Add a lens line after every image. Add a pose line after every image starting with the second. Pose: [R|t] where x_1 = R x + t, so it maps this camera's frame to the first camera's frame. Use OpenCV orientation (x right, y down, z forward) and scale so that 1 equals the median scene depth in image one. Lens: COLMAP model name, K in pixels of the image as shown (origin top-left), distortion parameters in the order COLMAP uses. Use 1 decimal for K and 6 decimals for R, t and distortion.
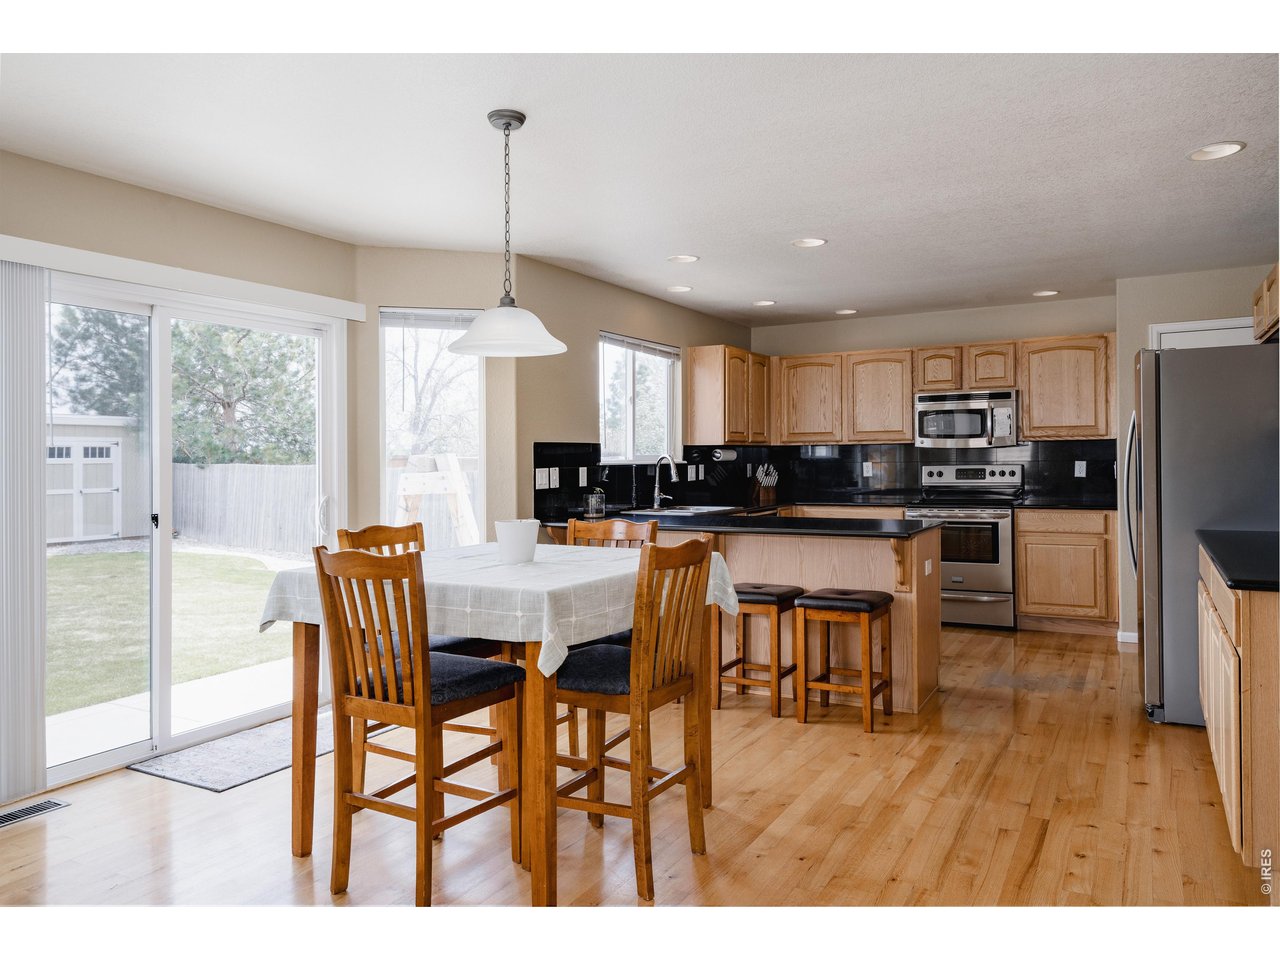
lens RADIAL K [[890.7, 0, 648.7], [0, 890.7, 475.6], [0, 0, 1]] dist [-0.006751, -0.002962]
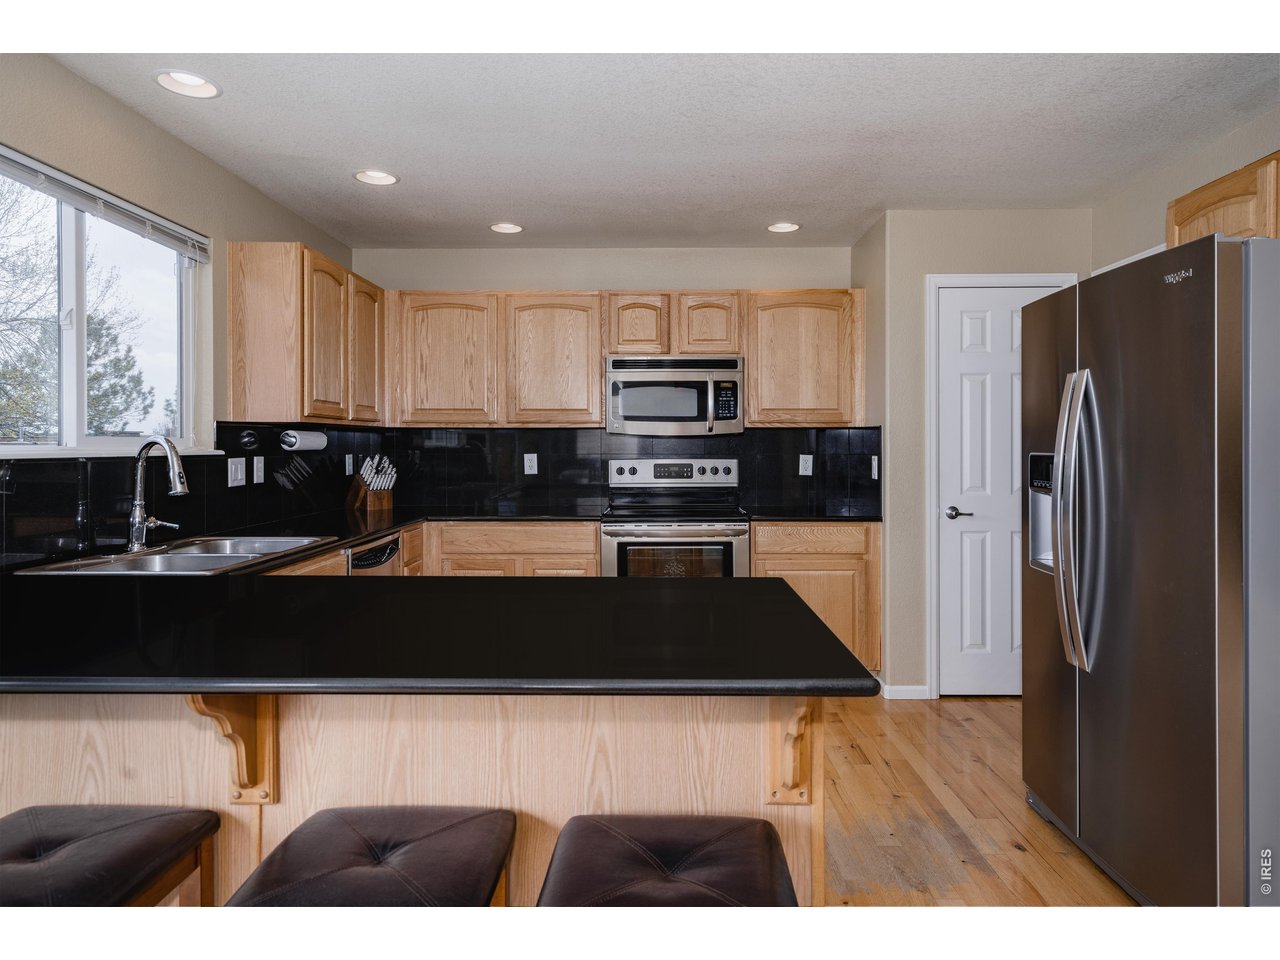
lens RADIAL K [[727.1, 0, 652.3], [0, 727.1, 457.1], [0, 0, 1]] dist [0.024291, 0.000651]
pose [[0.872355, 0.004453, 0.488852, 0.052986], [-0.001719, 0.999980, -0.006041, -0.009983], [-0.488870, 0.004429, 0.872346, 0.492960]]
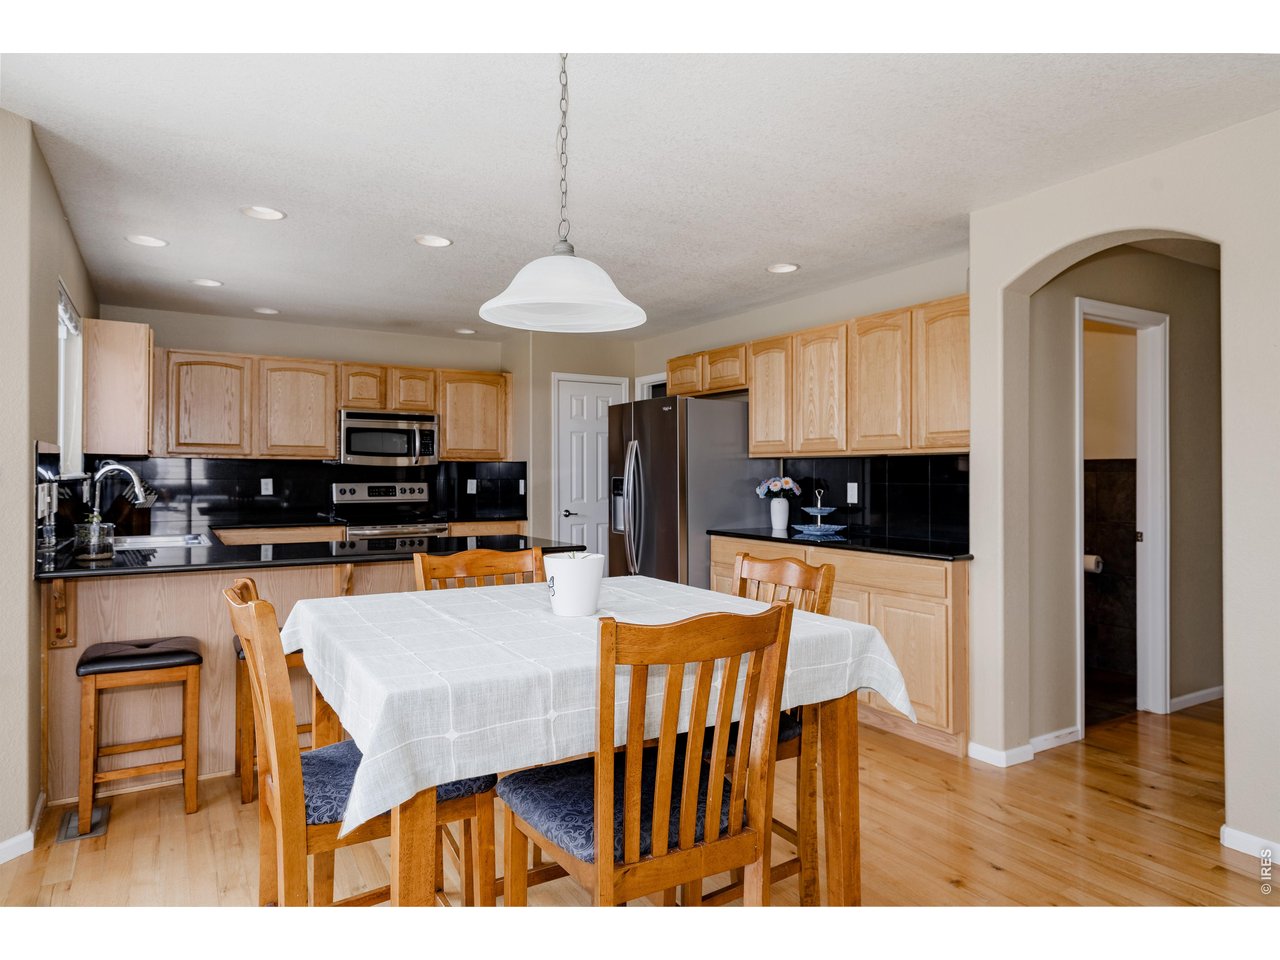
lens RADIAL K [[807.9, 0, 633.4], [0, 807.9, 481.7], [0, 0, 1]] dist [0.000227, 0.000569]
pose [[0.488941, 0.007667, 0.872283, -0.319791], [0.005642, 0.999913, -0.011951, -0.000147], [-0.872298, 0.010765, 0.488855, 0.293940]]
